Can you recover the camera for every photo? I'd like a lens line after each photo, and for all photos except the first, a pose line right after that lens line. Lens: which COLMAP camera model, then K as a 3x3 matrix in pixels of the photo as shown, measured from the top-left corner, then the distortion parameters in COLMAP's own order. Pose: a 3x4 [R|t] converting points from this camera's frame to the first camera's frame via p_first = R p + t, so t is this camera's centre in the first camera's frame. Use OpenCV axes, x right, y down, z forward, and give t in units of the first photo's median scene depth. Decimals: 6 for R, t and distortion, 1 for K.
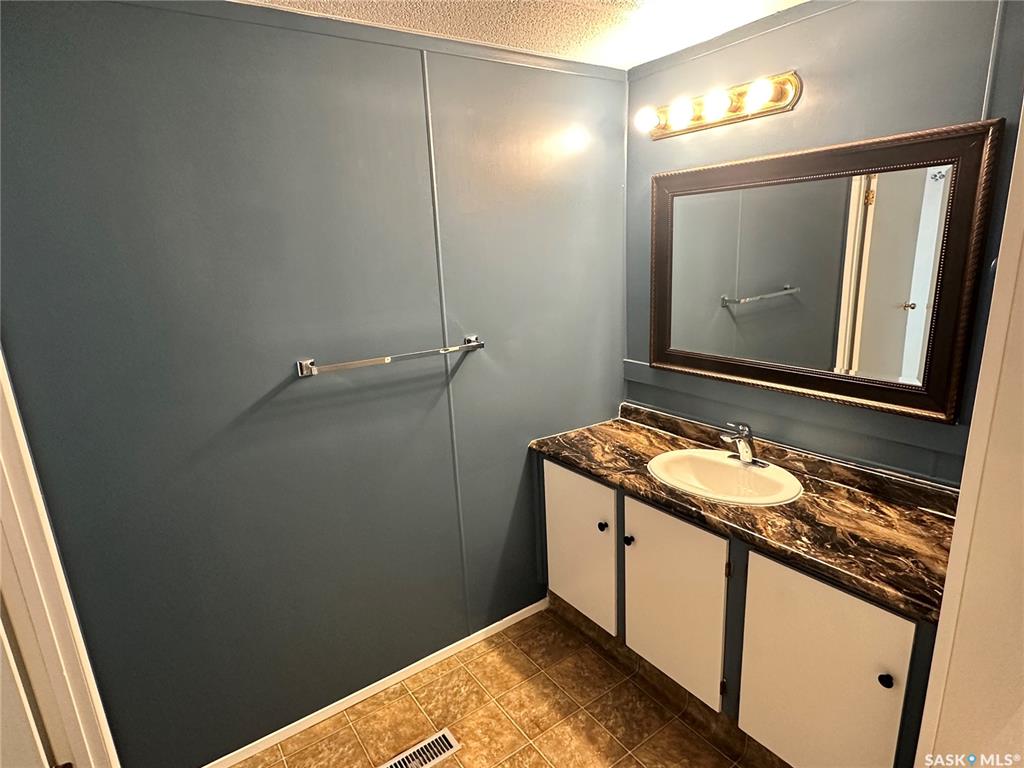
lens RADIAL K [[556.8, 0, 509.8], [0, 556.8, 388.7], [0, 0, 1]] dist [-0.000203, -0.000234]
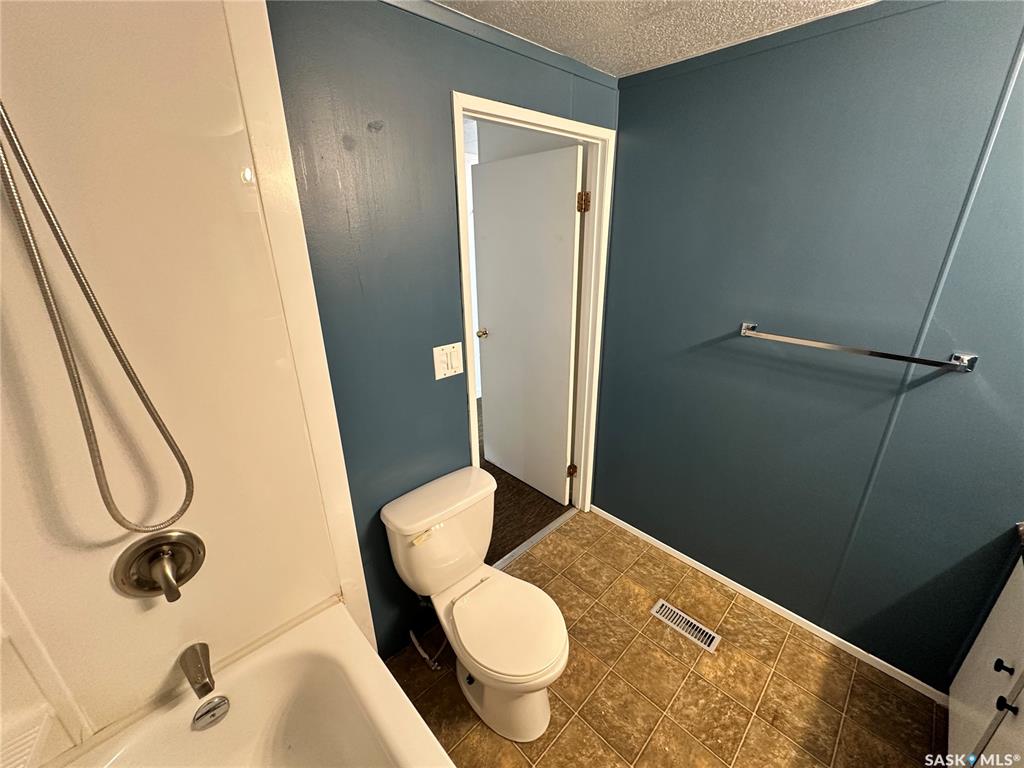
lens RADIAL K [[409.9, 0, 516.4], [0, 409.9, 384.5], [0, 0, 1]] dist [0.009553, -0.000485]
pose [[0.173447, 0.397062, -0.901253, 0.398876], [-0.243074, 0.904072, 0.351524, -0.111636], [0.954375, 0.158101, 0.253324, 0.230490]]
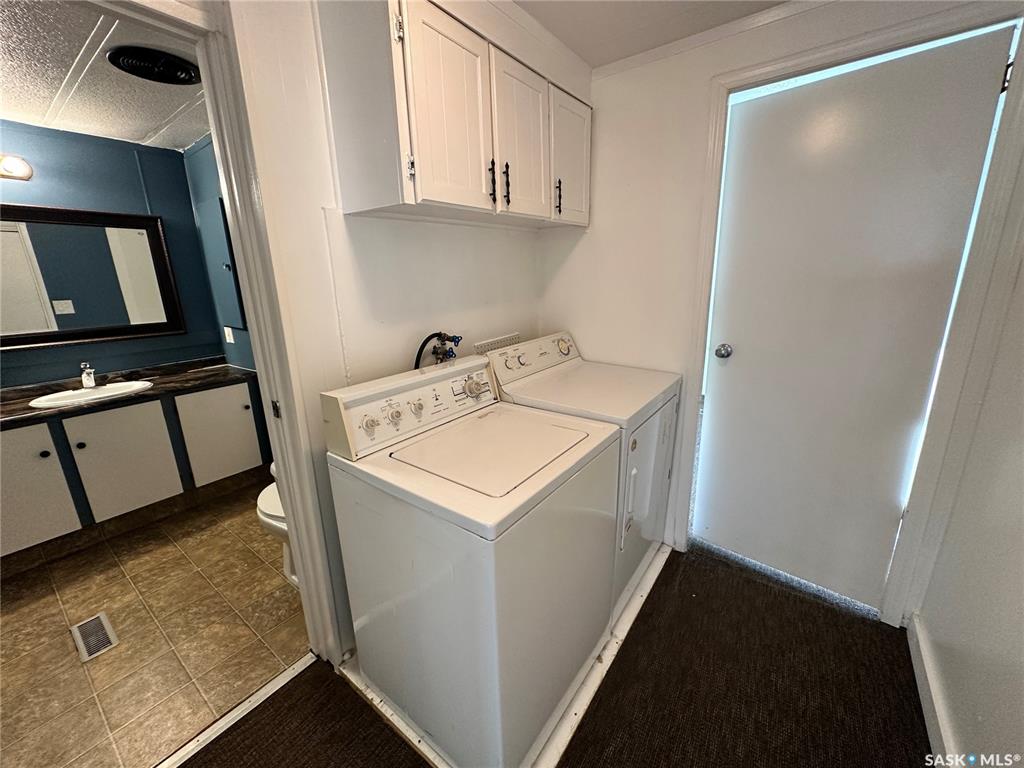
lens RADIAL K [[409.1, 0, 511.4], [0, 409.1, 382.2], [0, 0, 1]] dist [-0.001206, -0.000182]
pose [[-0.323655, -0.183685, 0.928174, -1.124290], [0.273037, 0.921112, 0.277496, 0.120917], [-0.905924, 0.343239, -0.247970, 0.150127]]
